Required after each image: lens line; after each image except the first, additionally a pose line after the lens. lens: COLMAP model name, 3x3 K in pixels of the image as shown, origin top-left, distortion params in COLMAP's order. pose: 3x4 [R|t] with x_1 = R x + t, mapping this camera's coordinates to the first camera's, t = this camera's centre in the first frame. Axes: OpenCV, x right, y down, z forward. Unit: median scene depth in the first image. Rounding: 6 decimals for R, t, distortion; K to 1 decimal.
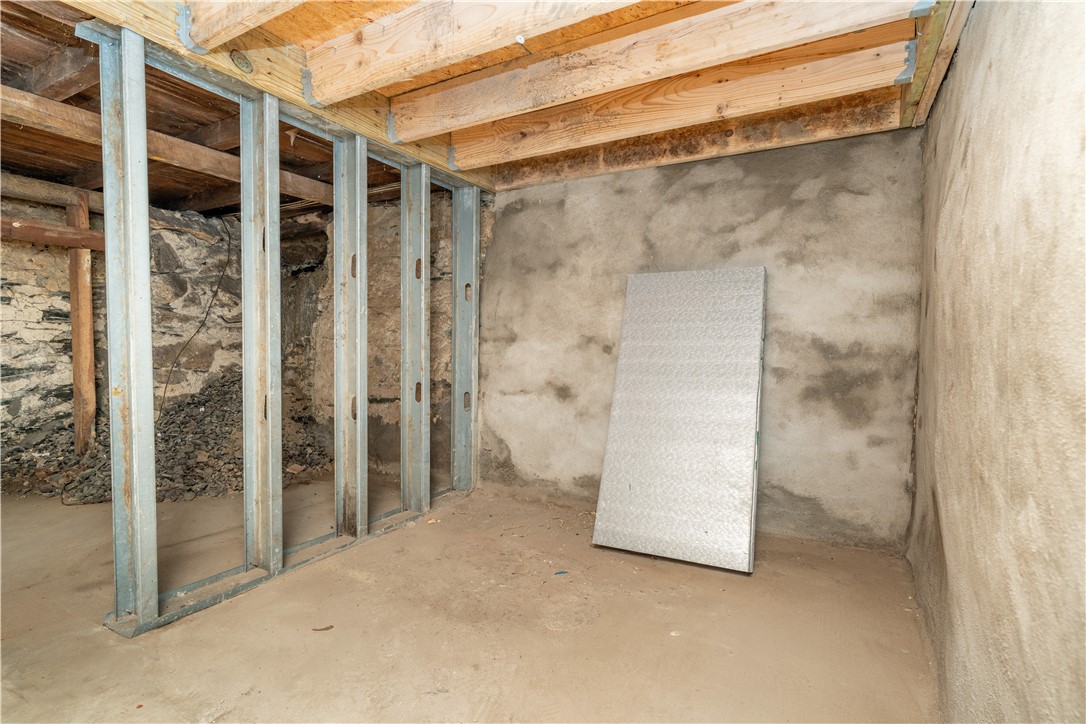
lens RADIAL K [[531.1, 0, 541.5], [0, 531.1, 362.0], [0, 0, 1]] dist [-0.003673, 0.000614]
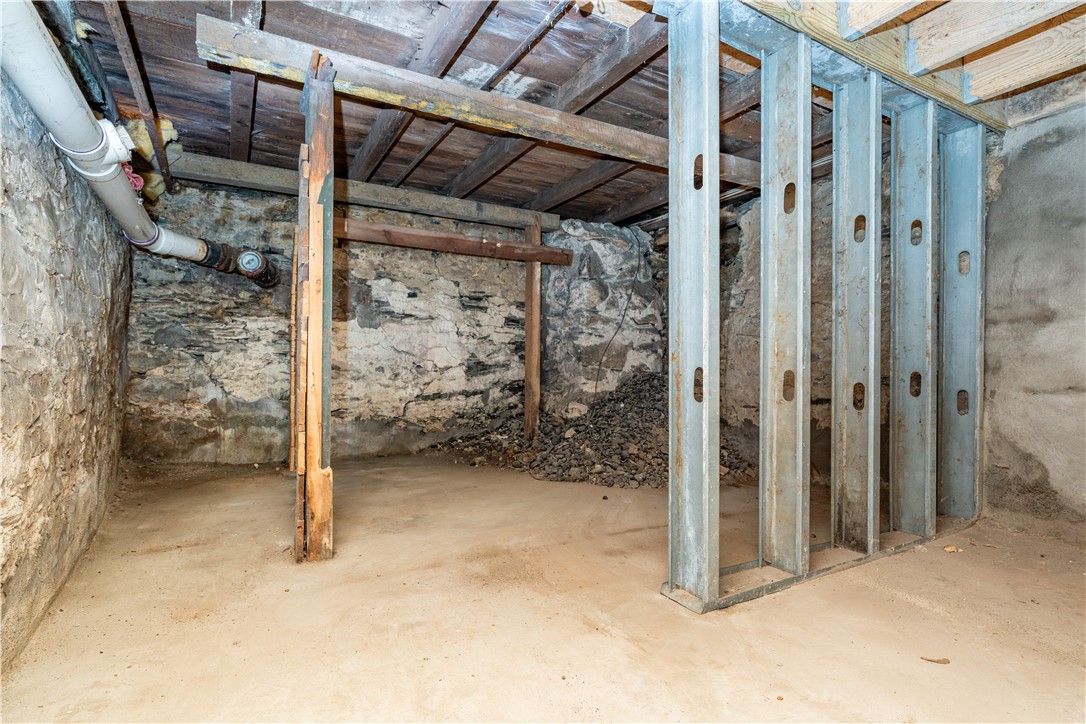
lens RADIAL K [[531.1, 0, 536.5], [0, 531.1, 363.9], [0, 0, 1]] dist [-0.003673, 0.000614]
pose [[0.854116, -0.006457, -0.520042, -0.260506], [-0.017335, 0.999014, -0.040875, 0.058647], [0.519793, 0.043927, 0.853162, 0.010682]]
